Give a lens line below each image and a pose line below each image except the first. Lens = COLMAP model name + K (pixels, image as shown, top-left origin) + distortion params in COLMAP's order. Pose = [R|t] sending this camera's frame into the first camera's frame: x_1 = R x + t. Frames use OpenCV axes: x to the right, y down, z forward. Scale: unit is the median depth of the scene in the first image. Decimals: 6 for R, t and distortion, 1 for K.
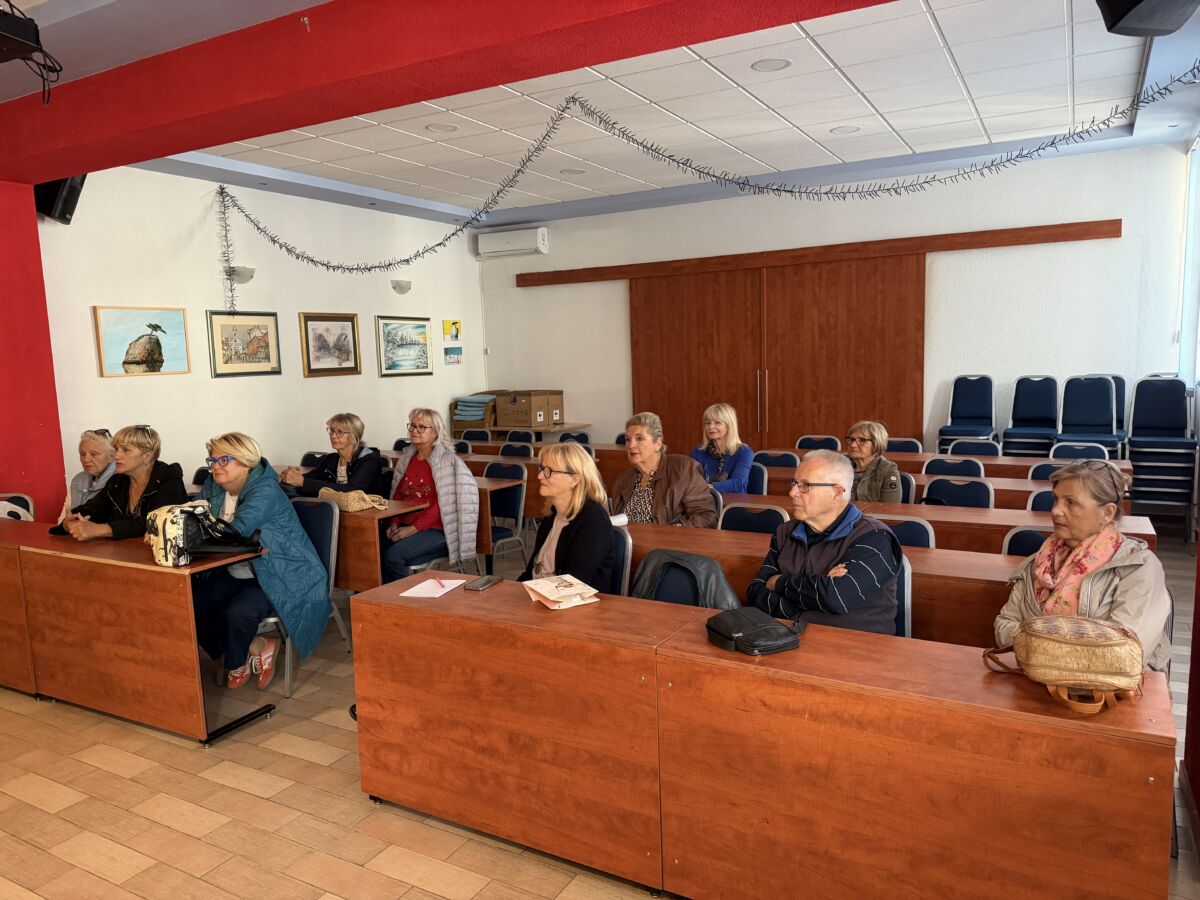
lens RADIAL K [[853.9, 0, 596.8], [0, 853.9, 454.6], [0, 0, 1]] dist [0.046069, -0.061324]
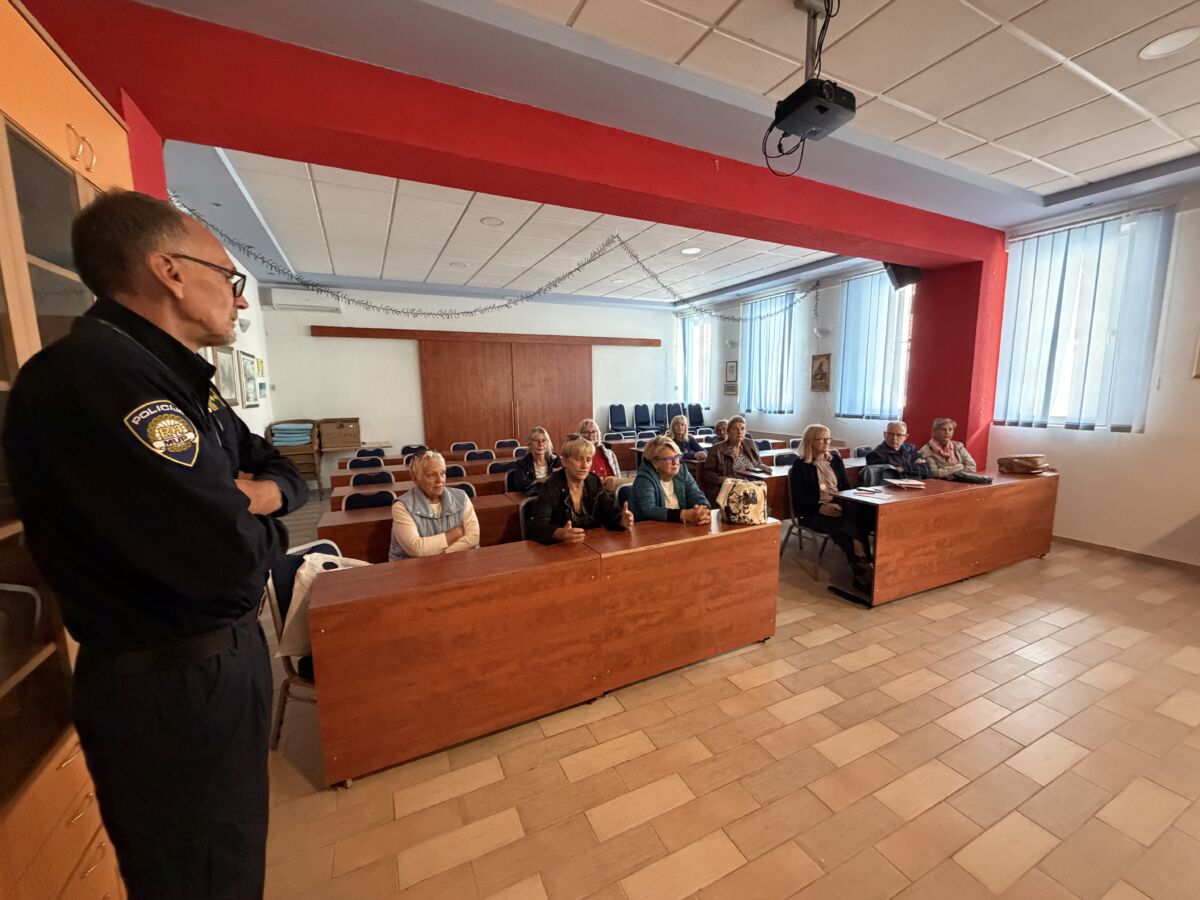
lens RADIAL K [[479.4, 0, 602.8], [0, 479.4, 451.5], [0, 0, 1]] dist [0.000048, -0.000316]
pose [[0.561676, -0.082077, 0.823276, -1.180227], [0.092513, 0.995057, 0.036086, -0.038171], [-0.822169, 0.055895, 0.566493, 0.697679]]
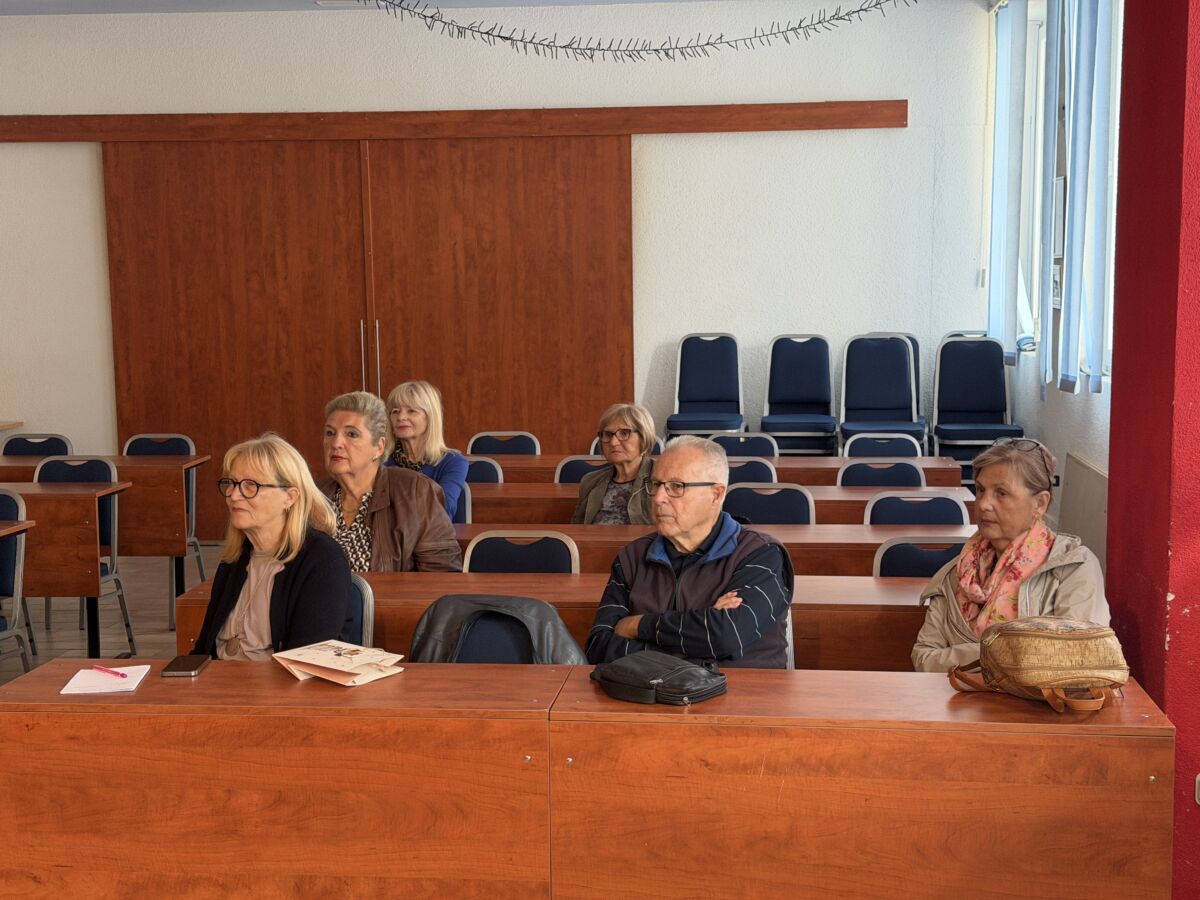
lens RADIAL K [[1681.6, 0, 605.9], [0, 1681.6, 477.3], [0, 0, 1]] dist [0.134390, 0.000000]
pose [[0.911288, -0.028812, 0.410760, -0.287677], [0.030664, 0.999528, 0.002080, 0.017174], [-0.410626, 0.010700, 0.911741, -0.195456]]
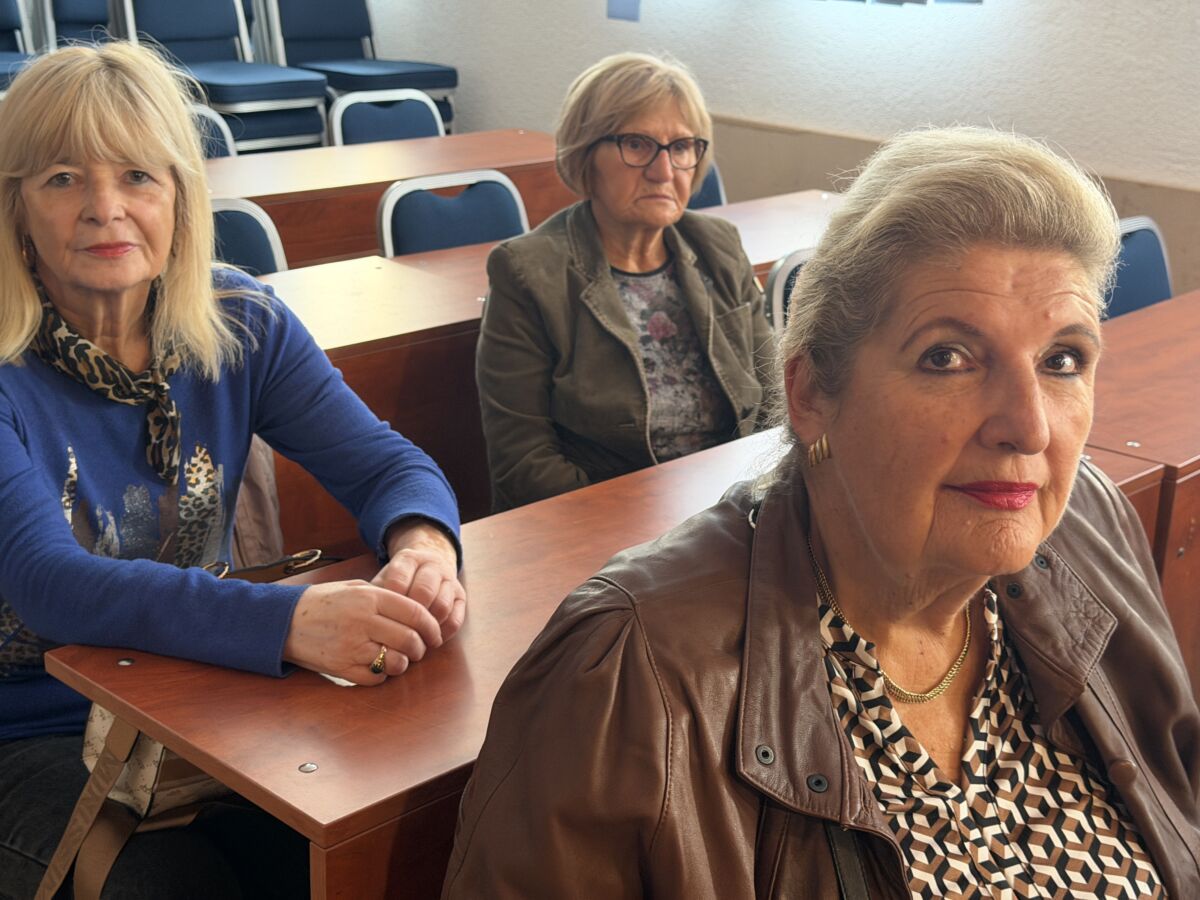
lens RADIAL K [[1681.6, 0, 597.5], [0, 1681.6, 448.6], [0, 0, 1]] dist [0.134390, 0.000000]
pose [[0.255225, -0.268919, 0.928732, -0.140988], [0.058313, 0.963076, 0.262839, -0.082919], [-0.965122, -0.012925, 0.261482, 1.133146]]
